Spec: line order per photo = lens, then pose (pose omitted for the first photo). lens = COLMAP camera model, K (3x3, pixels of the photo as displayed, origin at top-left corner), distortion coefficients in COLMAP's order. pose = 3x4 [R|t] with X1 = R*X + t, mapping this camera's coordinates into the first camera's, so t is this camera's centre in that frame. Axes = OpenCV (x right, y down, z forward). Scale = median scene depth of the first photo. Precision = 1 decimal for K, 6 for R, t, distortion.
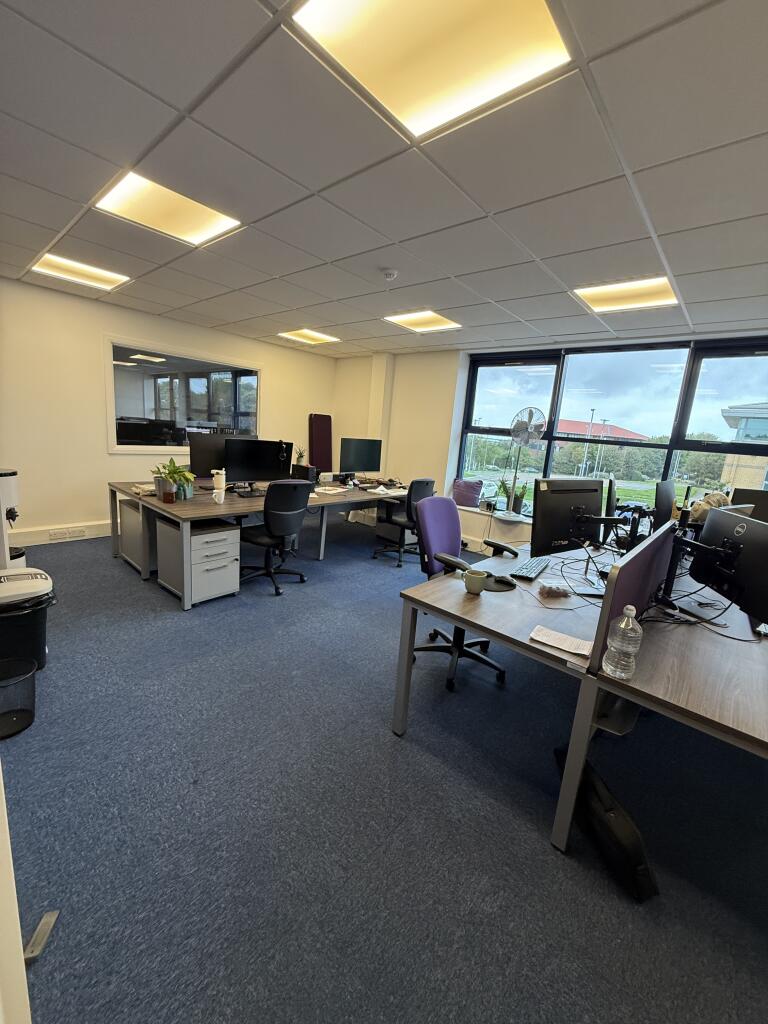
lens RADIAL K [[407.0, 0, 386.2], [0, 407.0, 510.7], [0, 0, 1]] dist [0.000541, -0.000168]
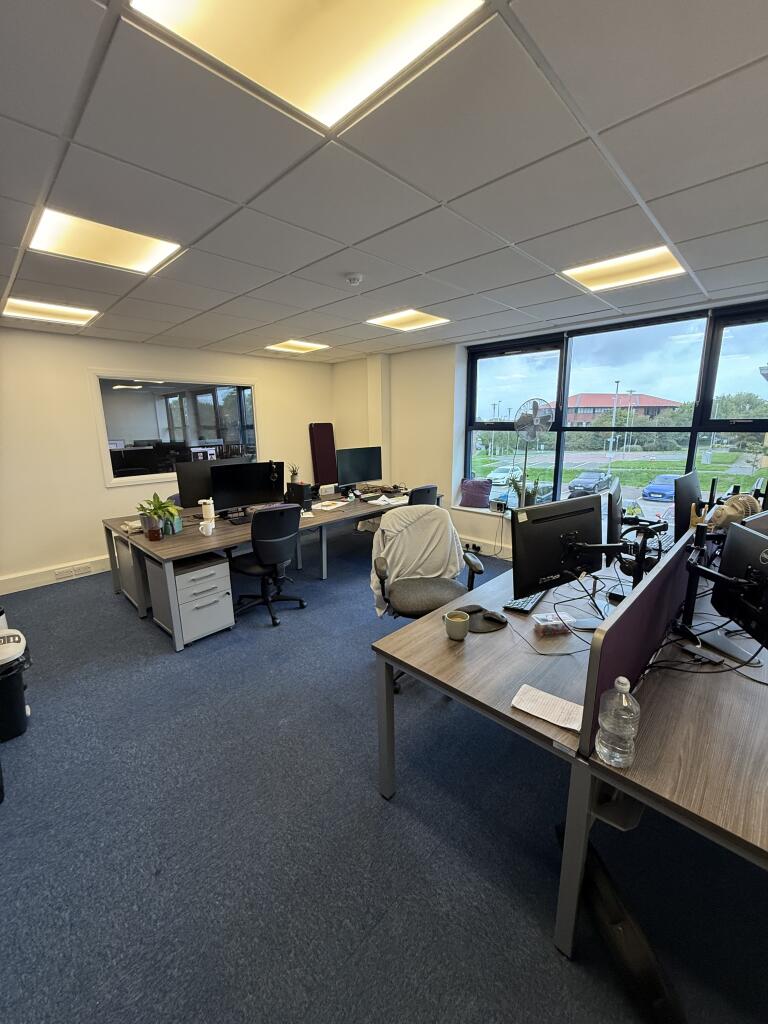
lens RADIAL K [[407.0, 0, 386.3], [0, 407.0, 510.4], [0, 0, 1]] dist [0.000541, -0.000168]
pose [[0.994452, -0.081161, -0.066924, 0.090914], [0.082310, 0.996500, 0.014586, -0.062715], [0.065506, -0.020013, 0.997651, 0.072211]]
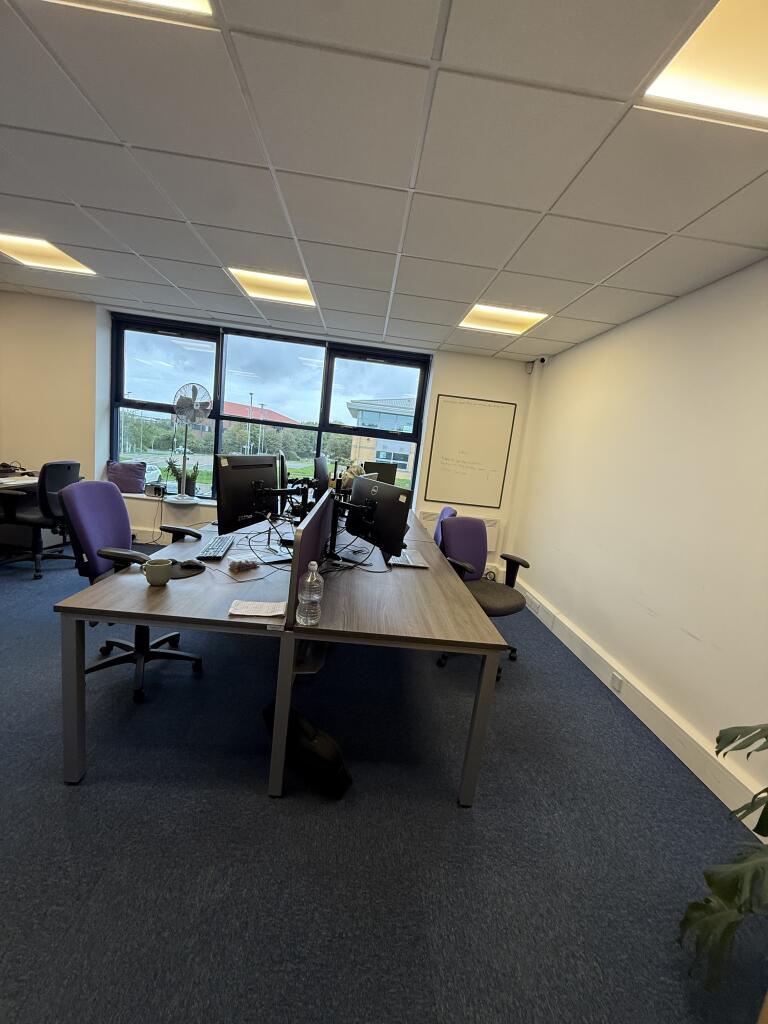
lens RADIAL K [[407.0, 0, 382.4], [0, 407.0, 510.0], [0, 0, 1]] dist [0.000541, -0.000168]
pose [[0.721125, -0.107066, 0.684482, -0.015158], [0.077850, 0.994252, 0.073502, 0.007326], [-0.688418, 0.000283, 0.725315, 0.009238]]
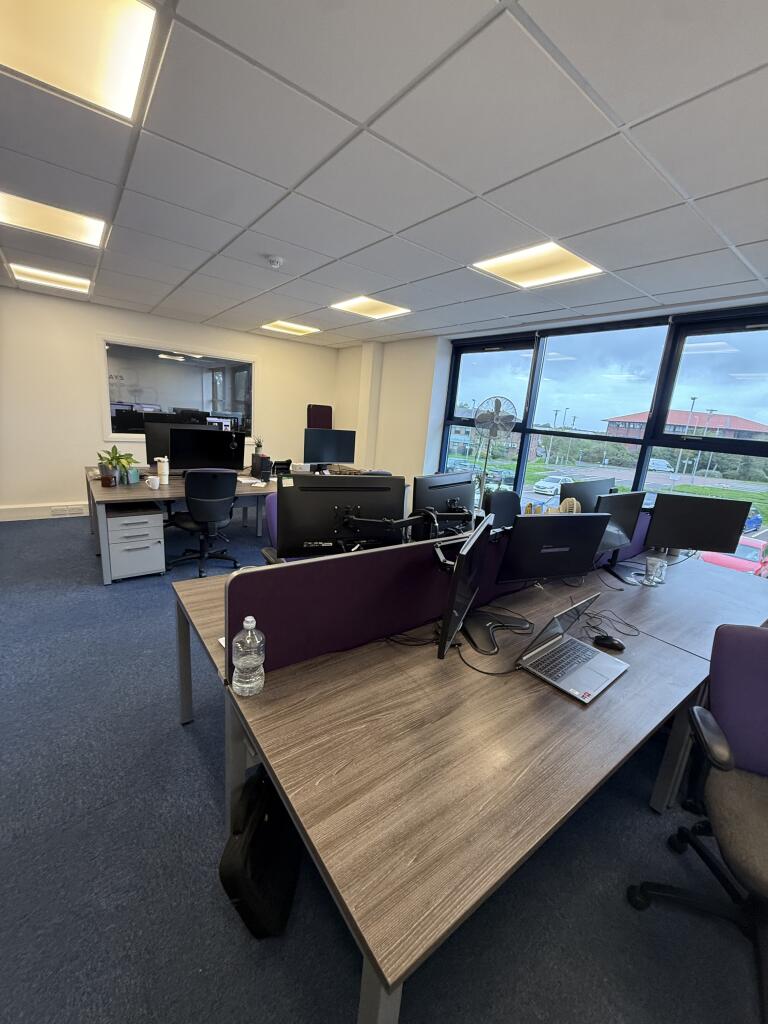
lens RADIAL K [[407.0, 0, 387.8], [0, 407.0, 510.9], [0, 0, 1]] dist [0.000541, -0.000168]
pose [[0.980180, 0.047297, -0.192382, 0.450149], [-0.042845, 0.998710, 0.027241, -0.017088], [0.193423, -0.018459, 0.980942, 0.073492]]
